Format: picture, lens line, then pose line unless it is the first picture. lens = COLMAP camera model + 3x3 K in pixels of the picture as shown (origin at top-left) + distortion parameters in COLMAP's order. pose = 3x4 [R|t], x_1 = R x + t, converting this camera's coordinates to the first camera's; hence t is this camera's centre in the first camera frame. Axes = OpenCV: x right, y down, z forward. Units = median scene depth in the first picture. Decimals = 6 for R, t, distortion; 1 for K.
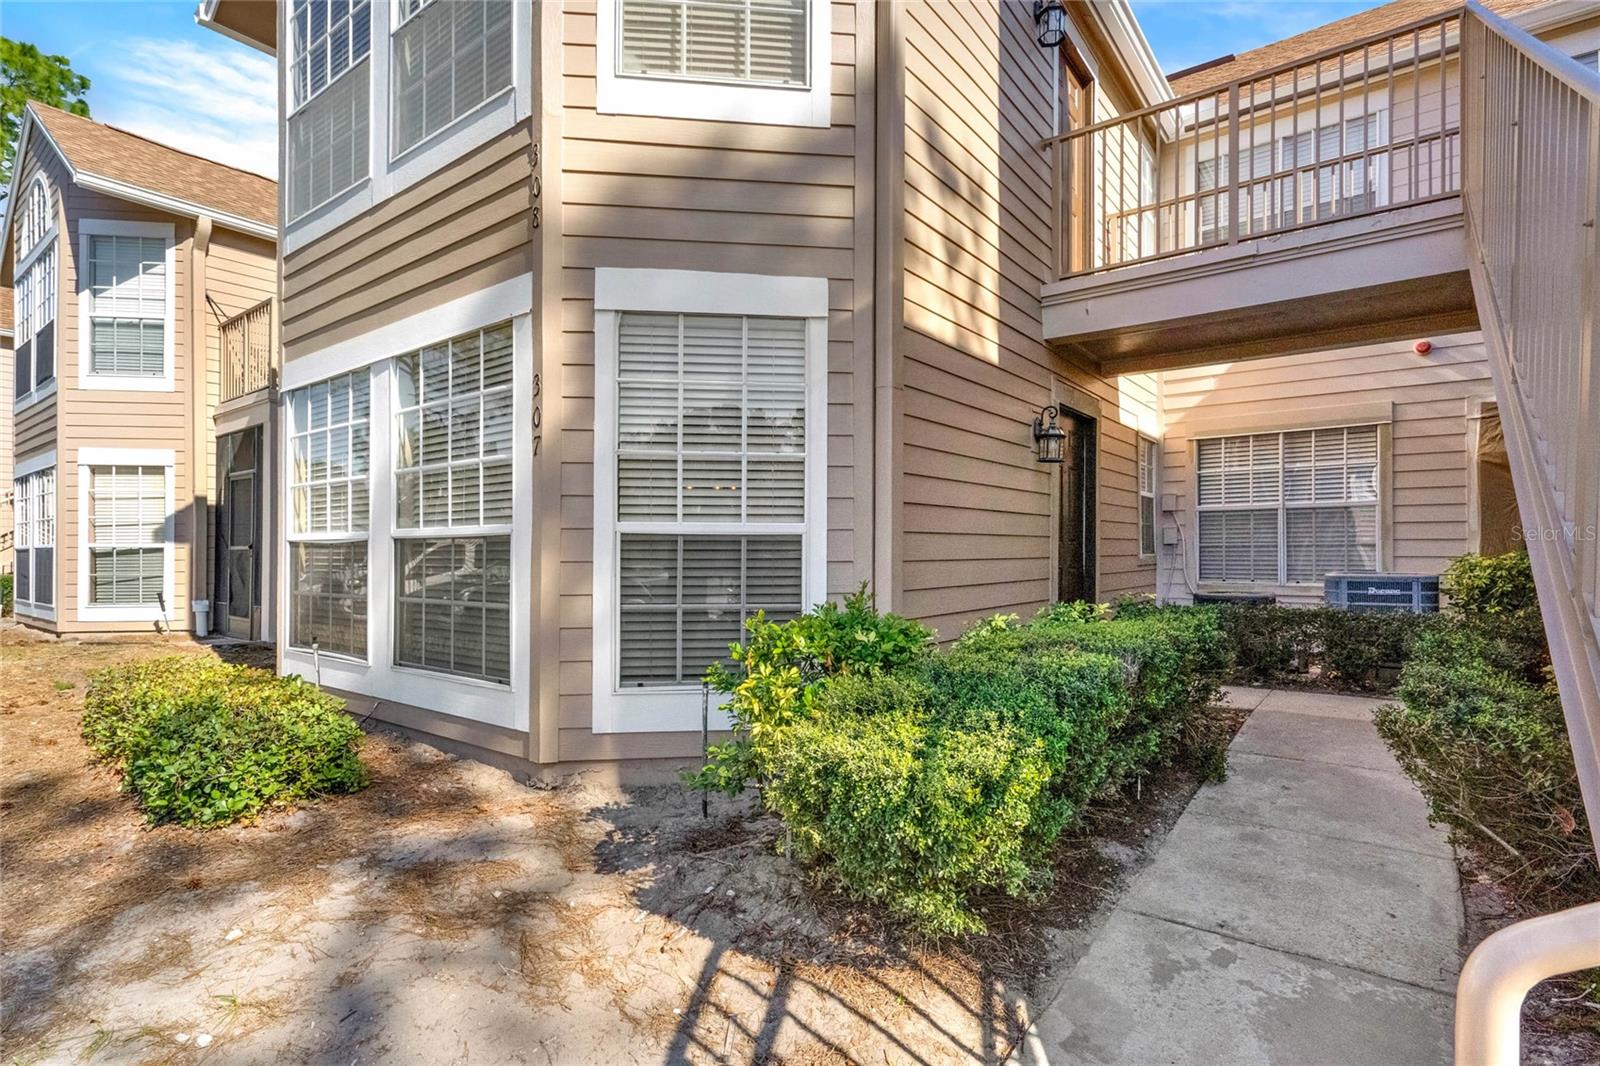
lens RADIAL K [[726.5, 0, 800.0], [0, 726.5, 552.7], [0, 0, 1]] dist [0.000163, 0.000517]
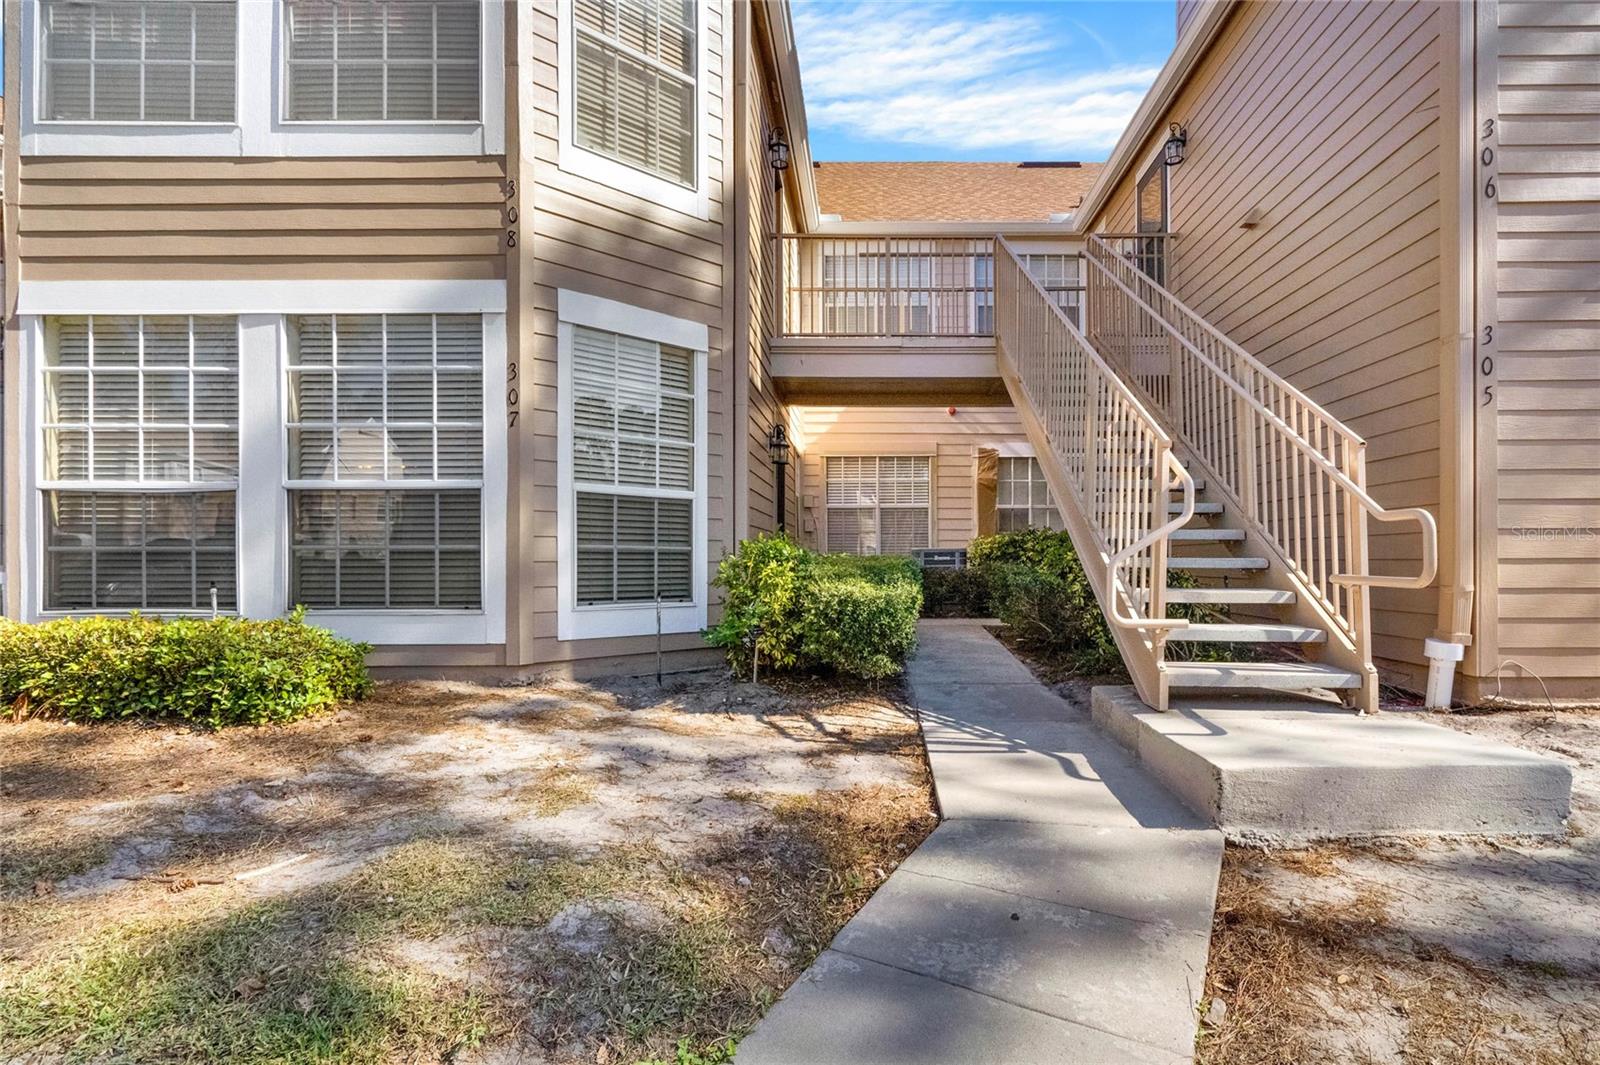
lens RADIAL K [[760.8, 0, 803.1], [0, 760.8, 586.1], [0, 0, 1]] dist [-0.001703, 0.000332]
pose [[0.824409, -0.015571, 0.565781, -0.678270], [-0.002320, 0.999520, 0.030889, 0.099965], [-0.565990, -0.026778, 0.823977, -0.386397]]
